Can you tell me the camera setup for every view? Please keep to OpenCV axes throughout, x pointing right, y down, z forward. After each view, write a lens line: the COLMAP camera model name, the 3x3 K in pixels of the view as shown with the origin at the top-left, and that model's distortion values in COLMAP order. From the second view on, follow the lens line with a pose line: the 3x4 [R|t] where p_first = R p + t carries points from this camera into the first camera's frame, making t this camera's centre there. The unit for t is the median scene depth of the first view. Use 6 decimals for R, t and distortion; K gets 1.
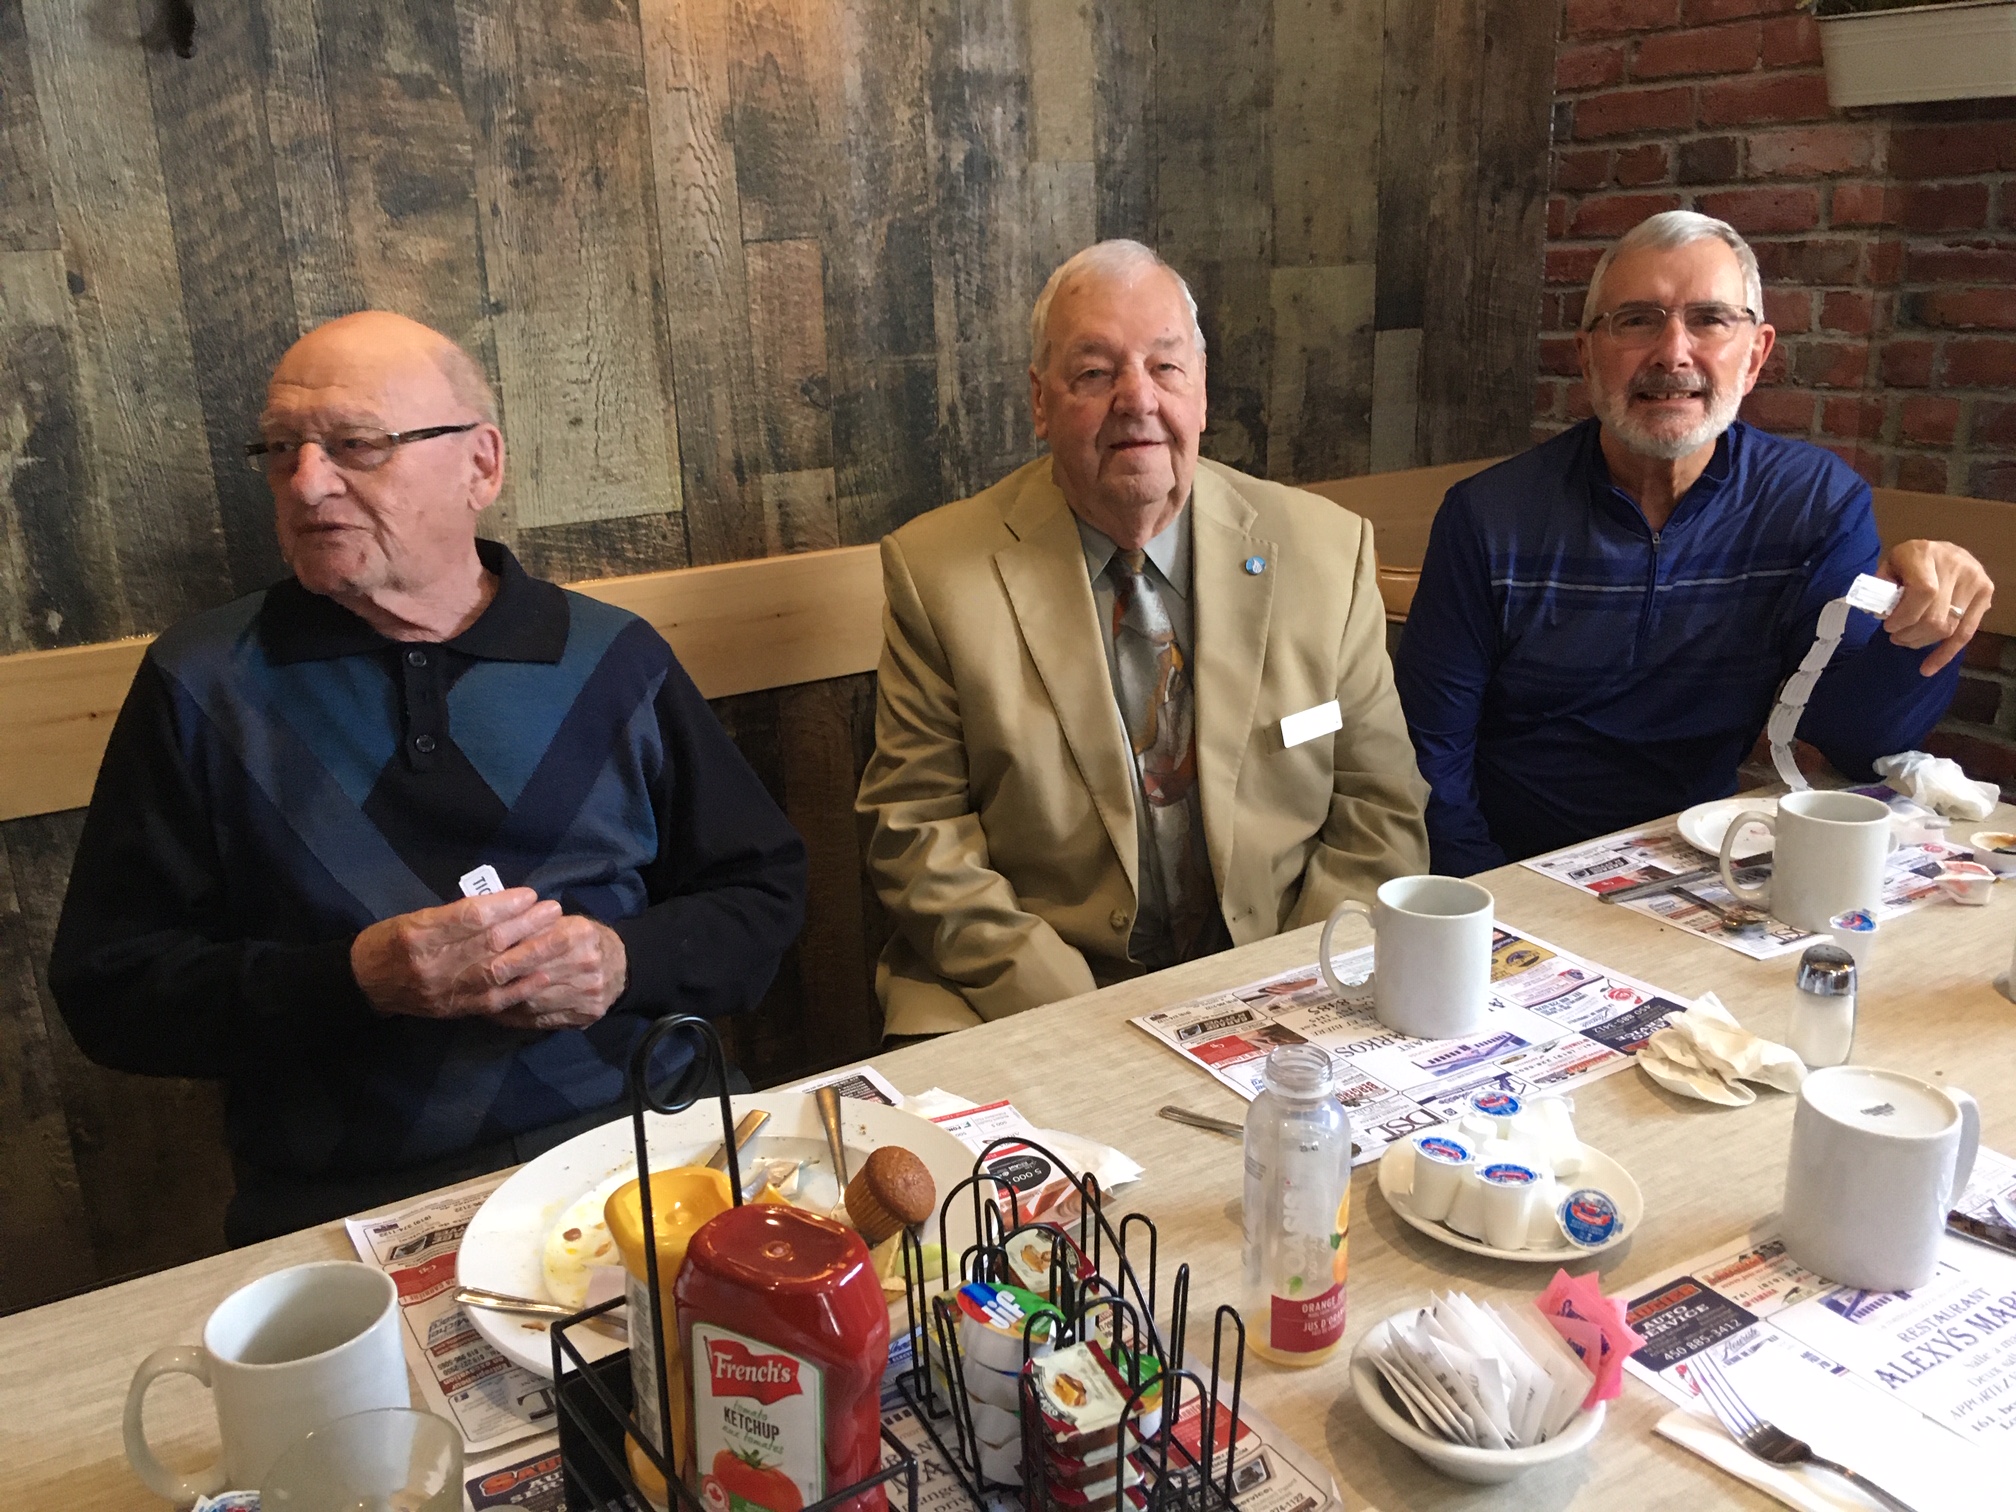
lens RADIAL K [[1704.9, 0, 1020.4], [0, 1704.9, 748.3], [0, 0, 1]] dist [0.110856, -0.175514]
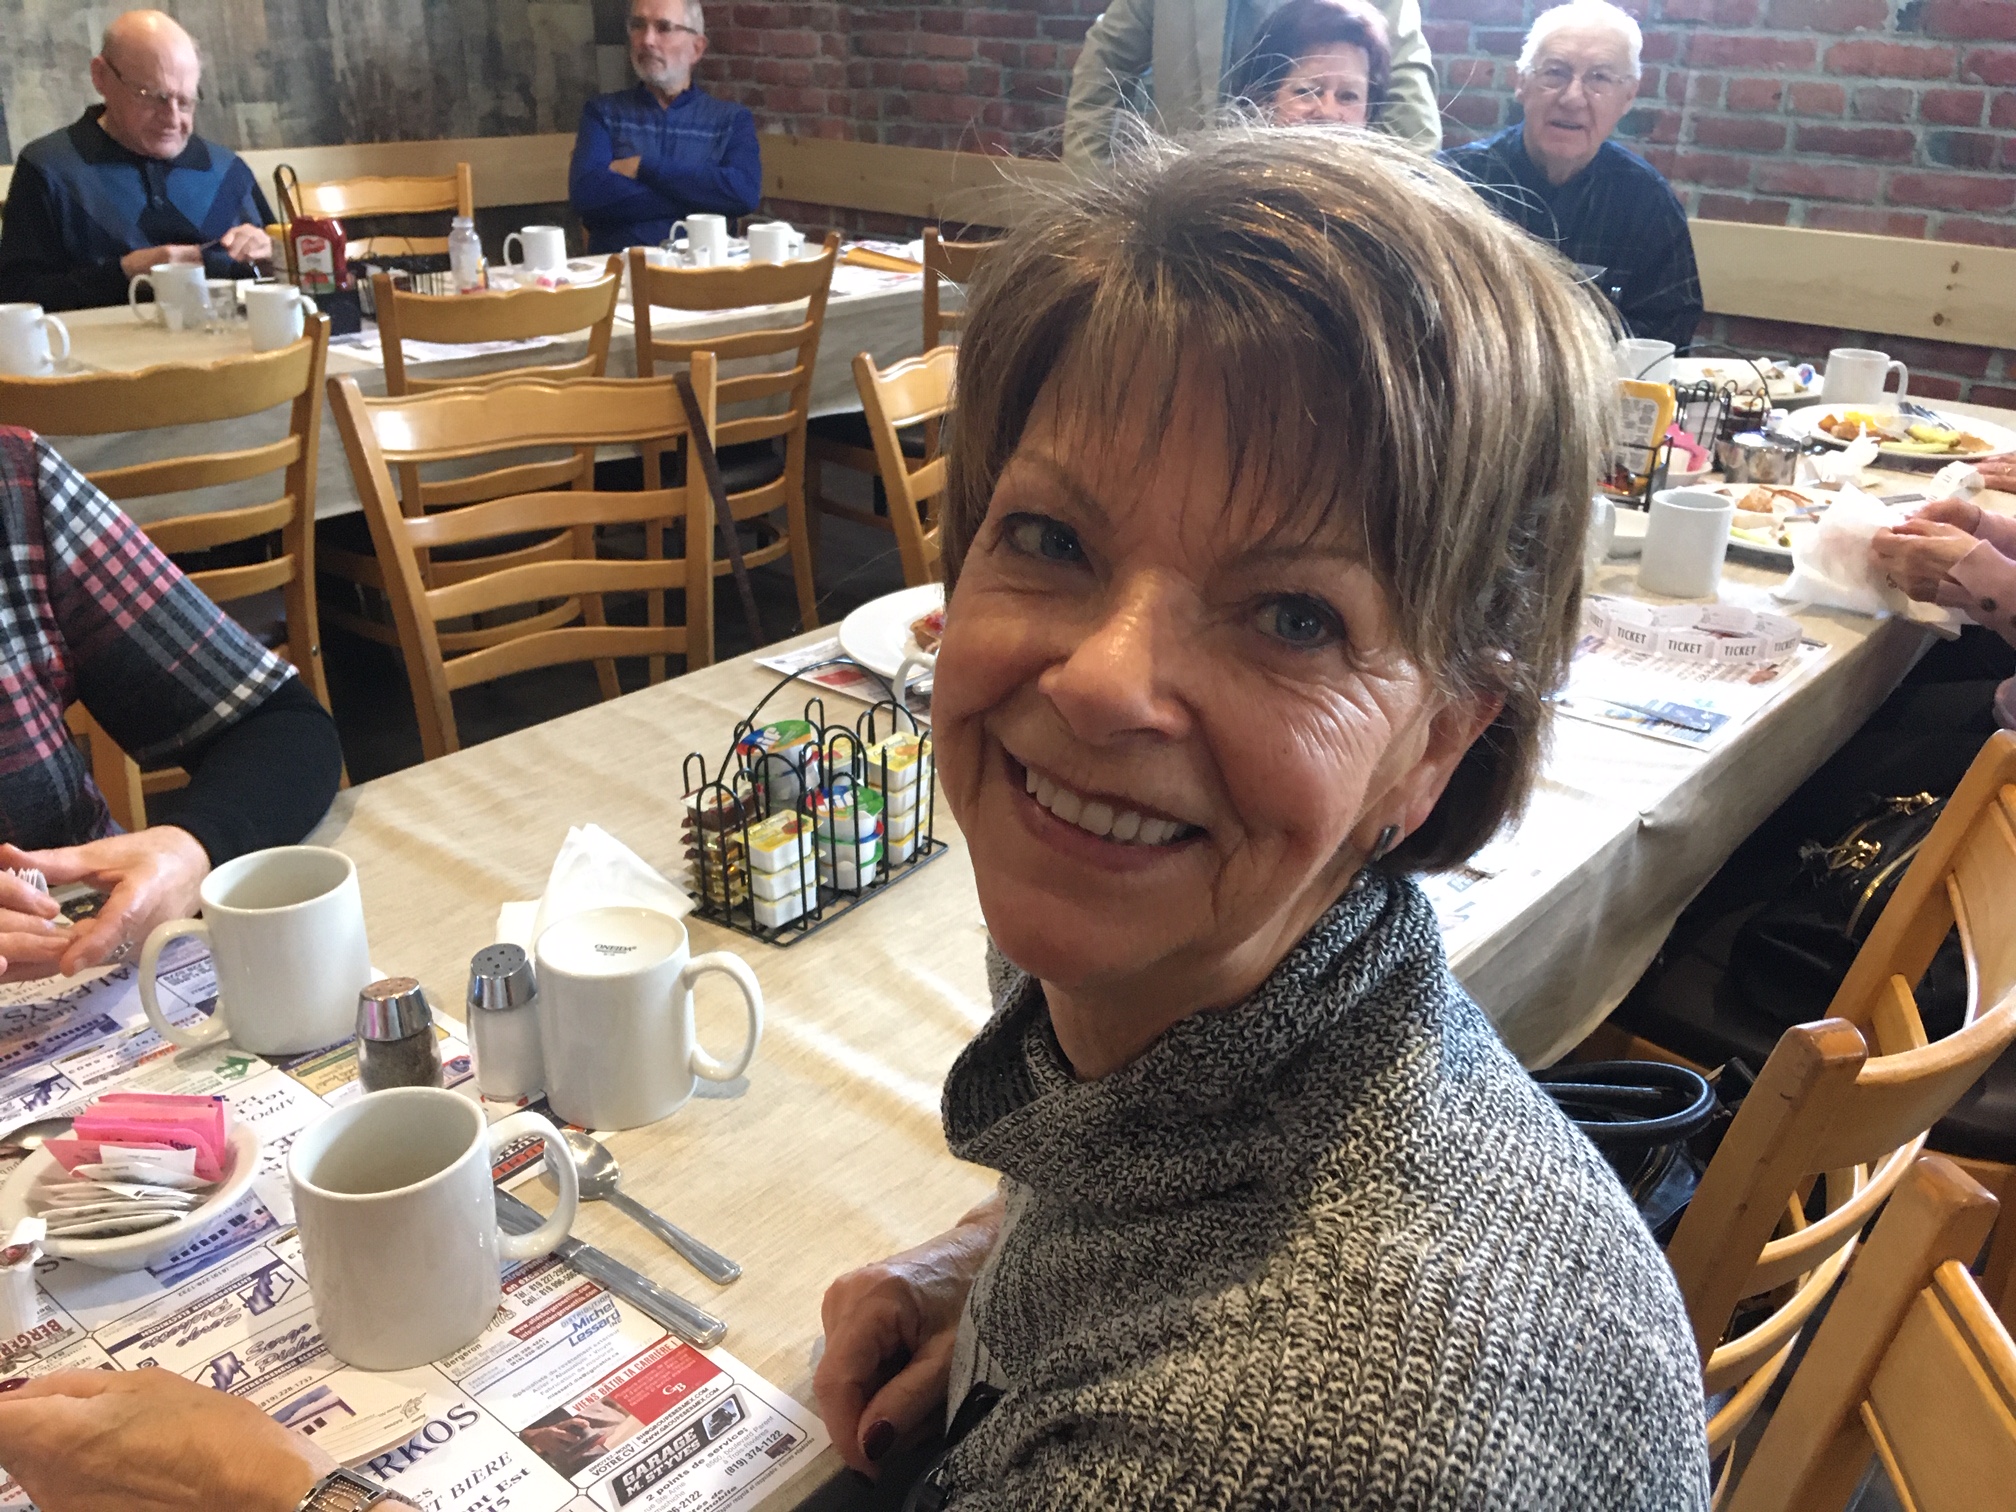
lens RADIAL K [[1704.9, 0, 1012.9], [0, 1704.9, 749.5], [0, 0, 1]] dist [0.110856, -0.175514]
pose [[0.948041, -0.080102, 0.307898, 0.009619], [0.042852, 0.991117, 0.125903, 0.316466], [-0.315248, -0.106167, 0.943052, -1.046897]]
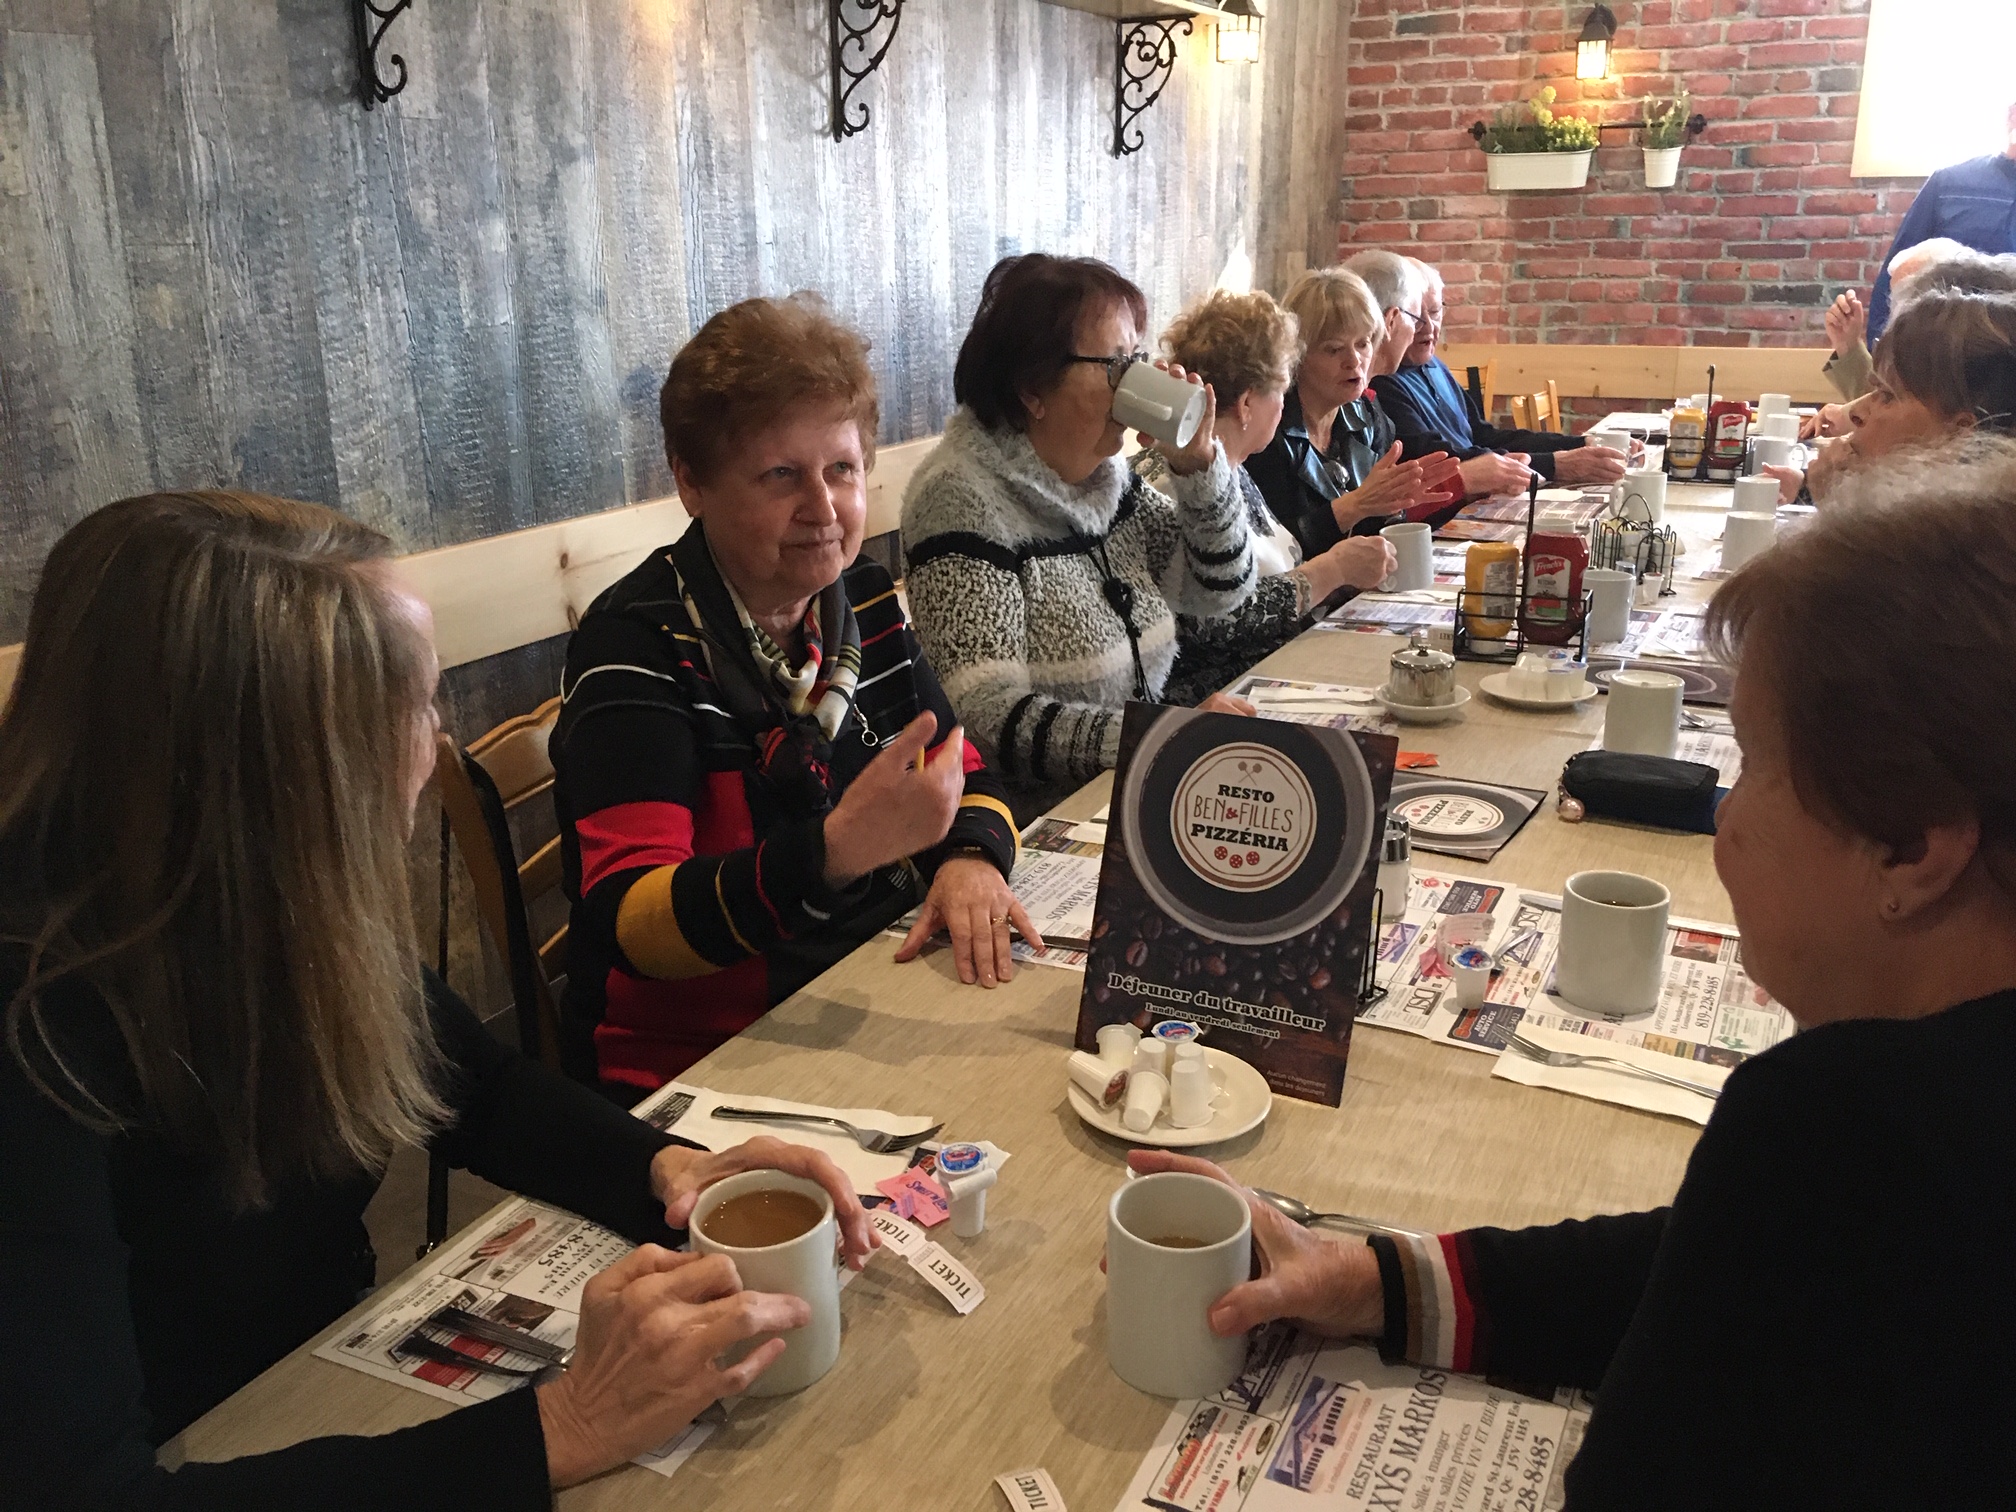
lens RADIAL K [[1704.9, 0, 1018.8], [0, 1704.9, 764.6], [0, 0, 1]] dist [0.110856, -0.175514]
pose [[0.853045, -0.136811, 0.503584, -1.535815], [0.135330, 0.990004, 0.039718, 0.271887], [-0.503984, 0.034269, 0.863033, -0.815050]]
